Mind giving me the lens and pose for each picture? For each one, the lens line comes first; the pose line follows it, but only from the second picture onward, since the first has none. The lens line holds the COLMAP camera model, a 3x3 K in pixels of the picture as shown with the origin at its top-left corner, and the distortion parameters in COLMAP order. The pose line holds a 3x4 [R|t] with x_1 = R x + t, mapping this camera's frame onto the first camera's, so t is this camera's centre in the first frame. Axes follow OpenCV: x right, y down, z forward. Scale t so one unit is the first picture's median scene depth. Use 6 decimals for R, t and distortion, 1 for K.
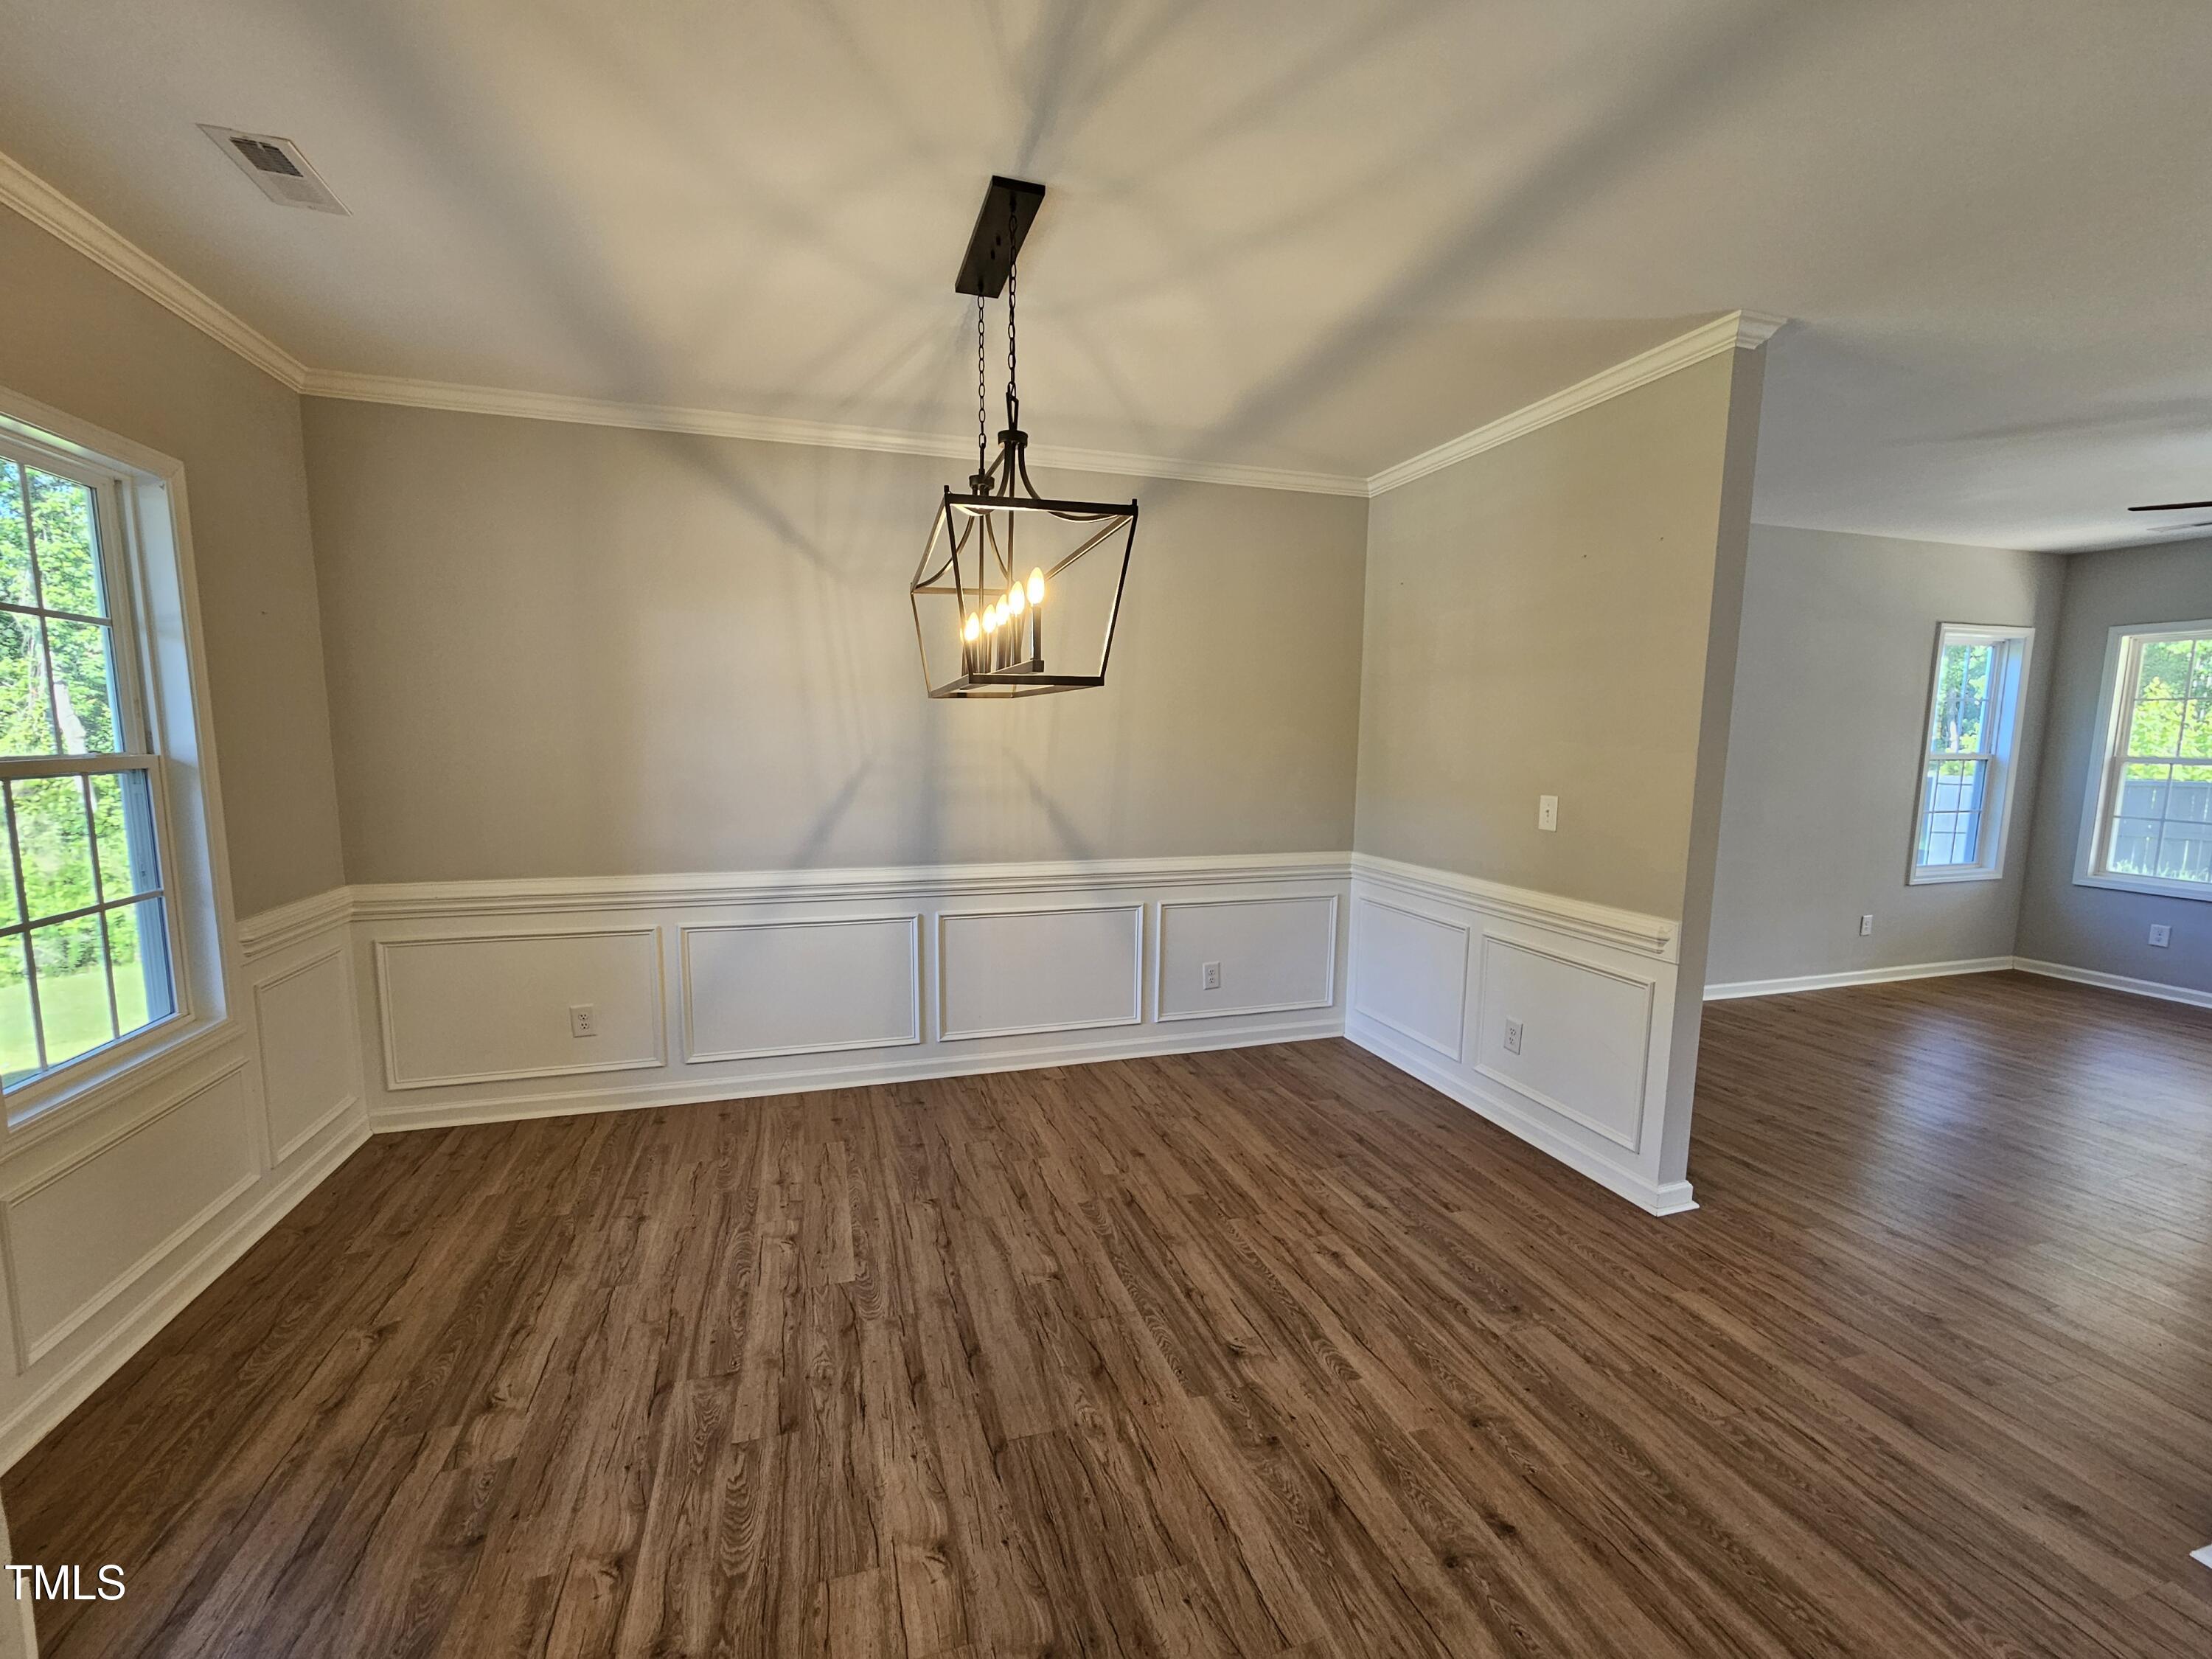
lens RADIAL K [[913.0, 0, 1088.0], [0, 913.0, 848.4], [0, 0, 1]] dist [-0.004891, 0.002506]
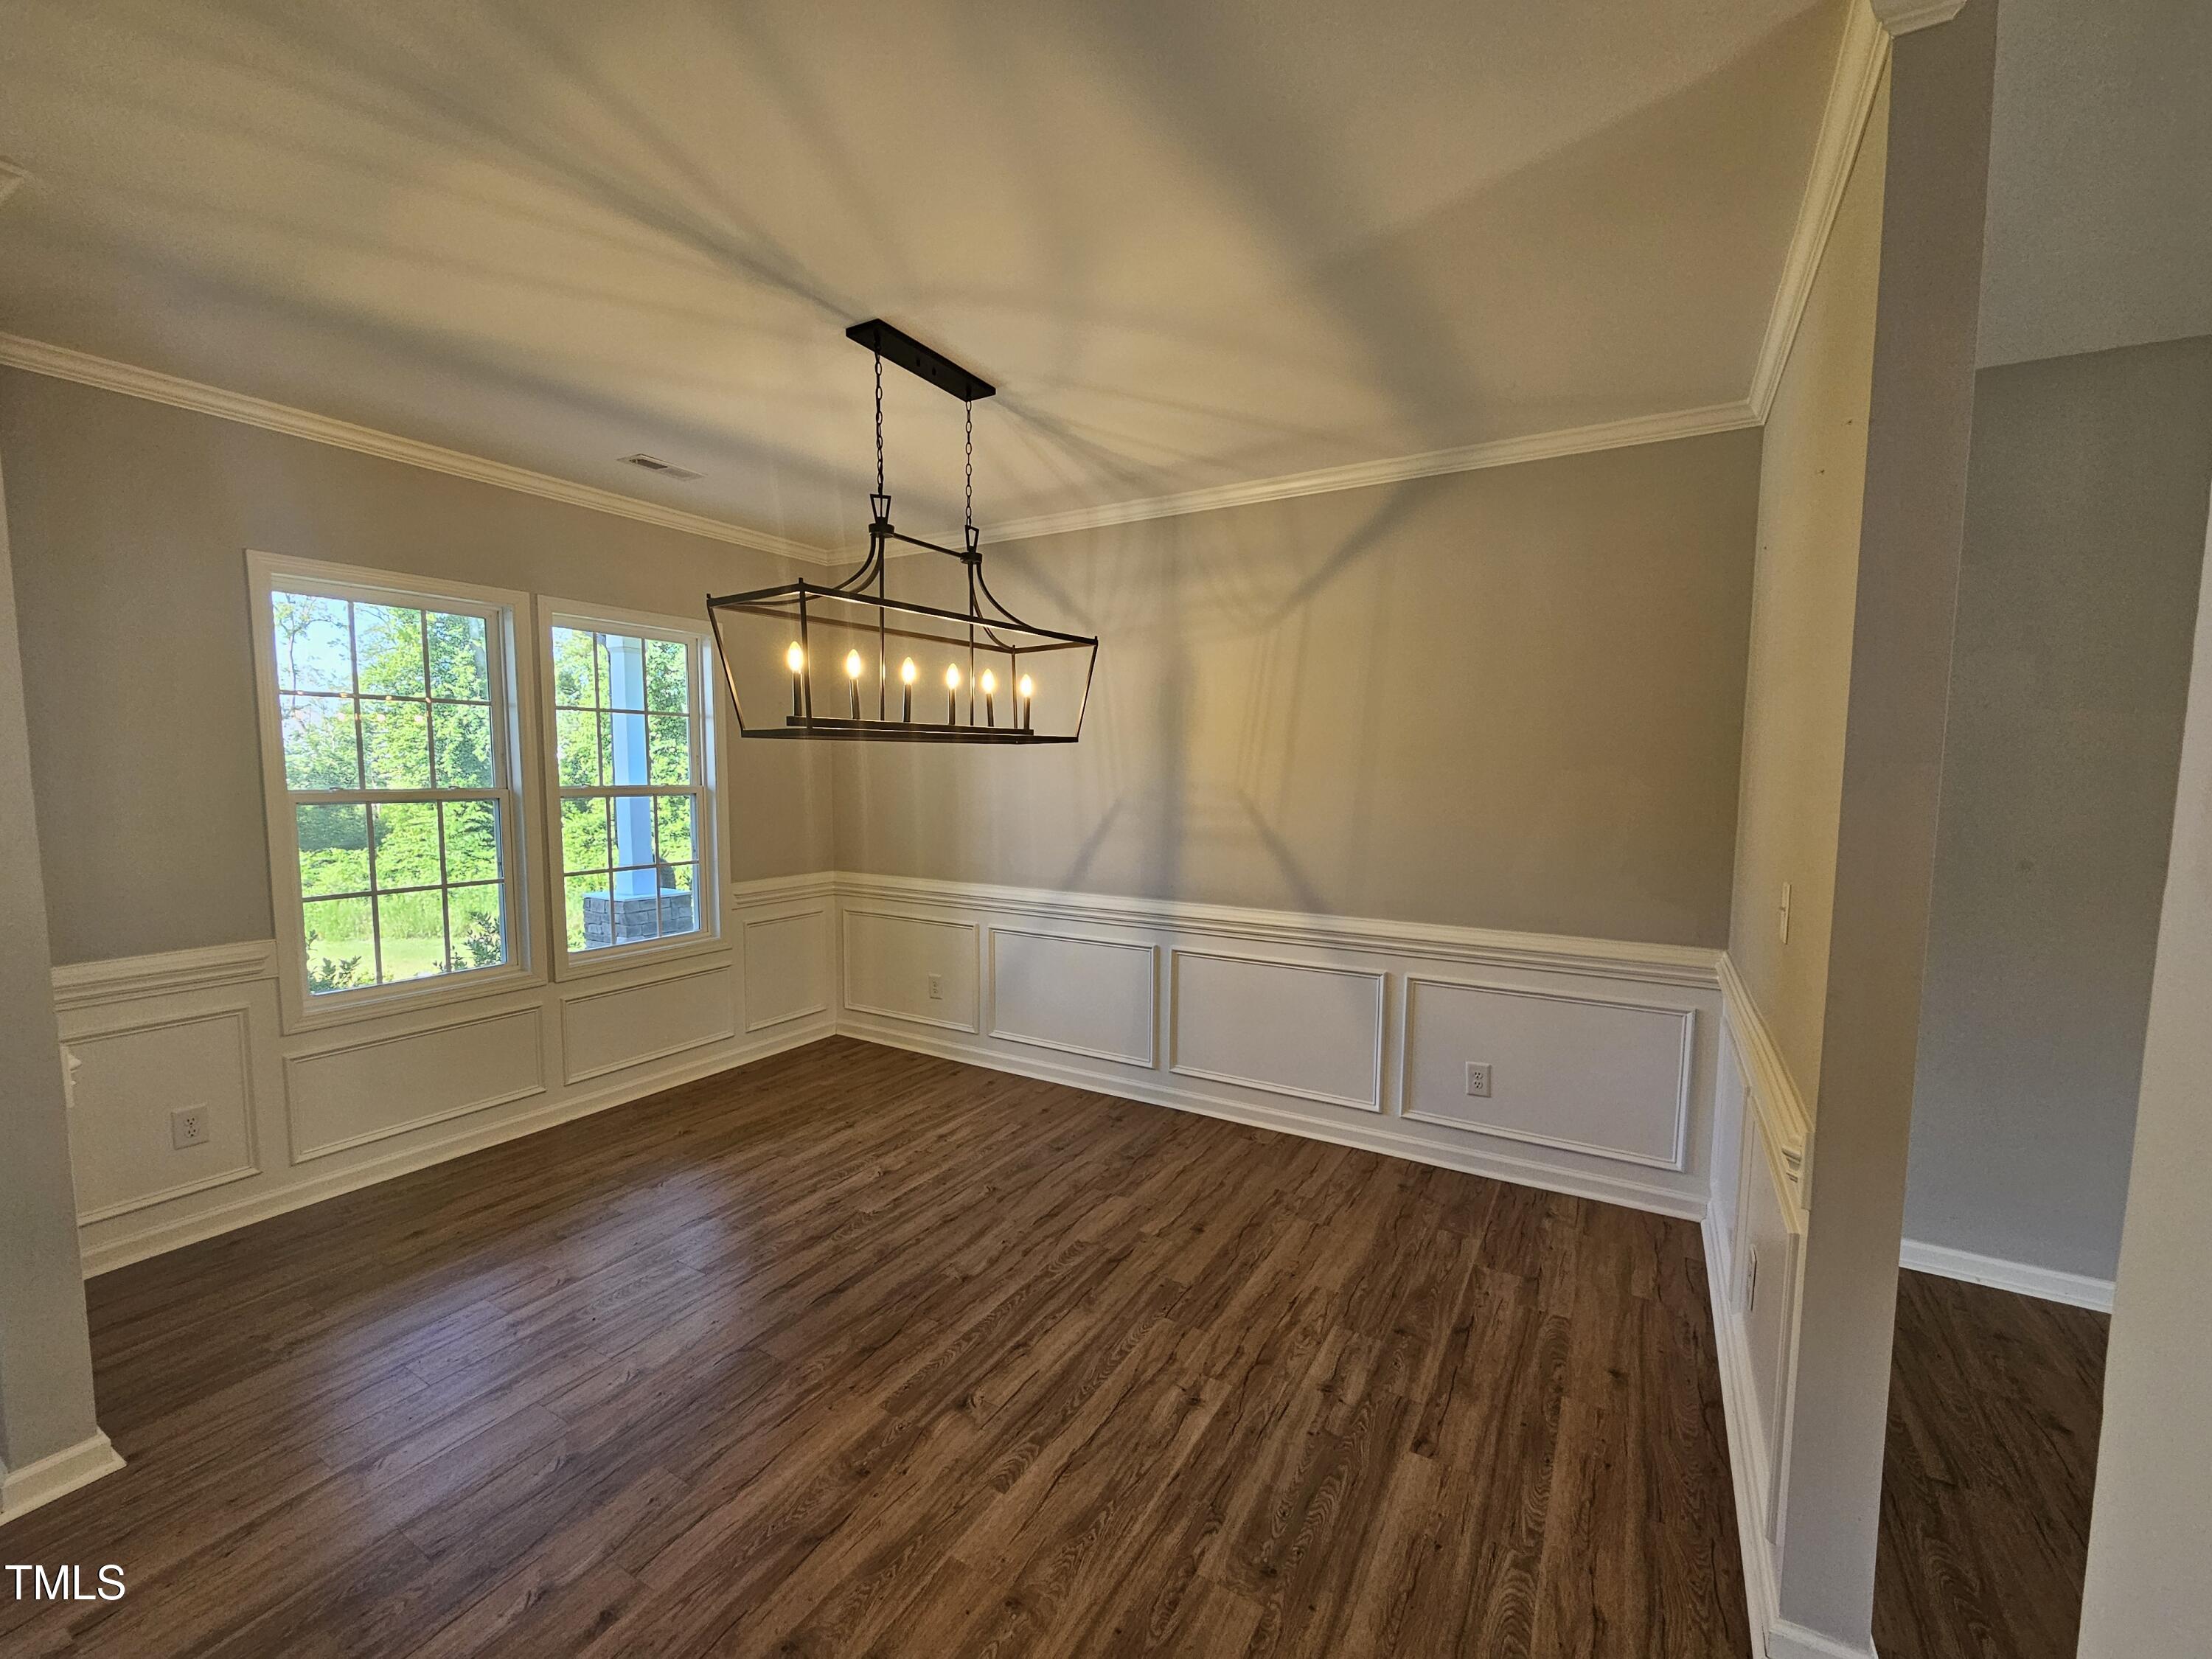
lens RADIAL K [[913.0, 0, 1099.8], [0, 913.0, 850.6], [0, 0, 1]] dist [-0.004891, 0.002506]
pose [[0.668761, 0.063513, -0.740760, 0.688106], [-0.094428, 0.995532, 0.000107, -0.039462], [0.737457, 0.069877, 0.671770, 0.296047]]
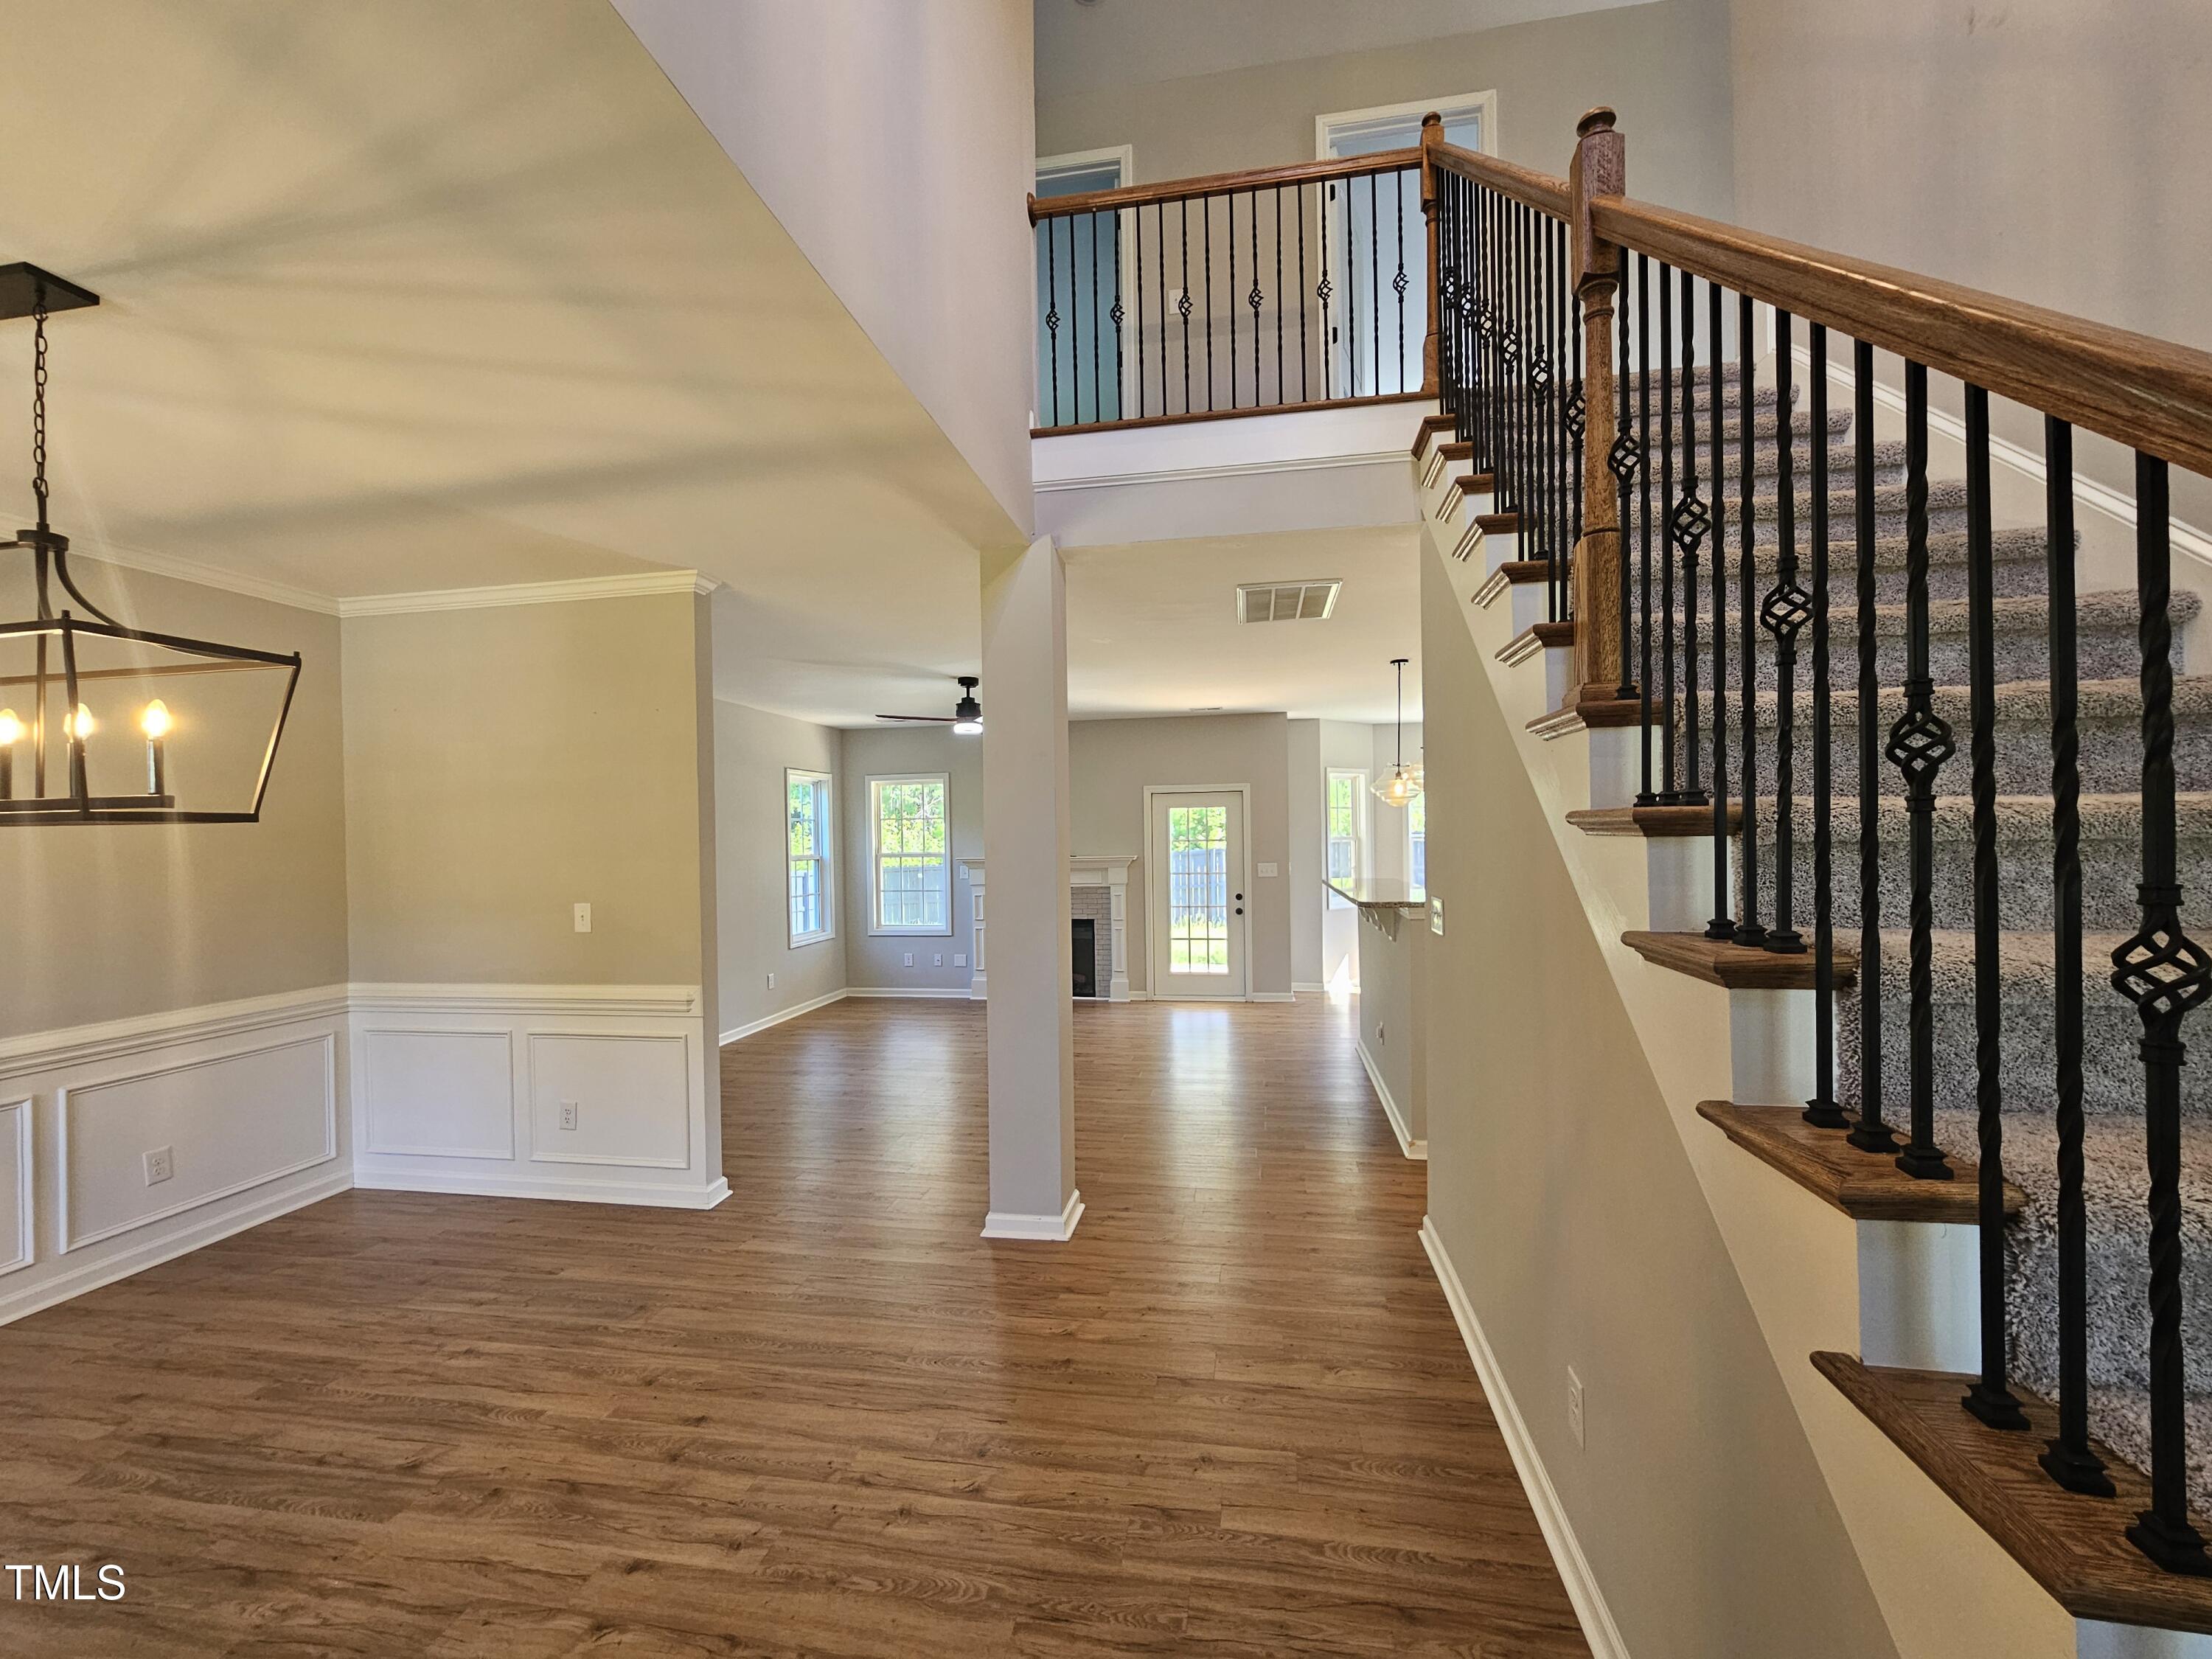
lens RADIAL K [[913.0, 0, 1105.0], [0, 913.0, 838.1], [0, 0, 1]] dist [-0.004891, 0.002506]
pose [[0.446326, -0.017155, 0.894706, -0.282951], [0.134142, 0.989802, -0.047939, 0.008166], [-0.884759, 0.141414, 0.444076, -0.168881]]
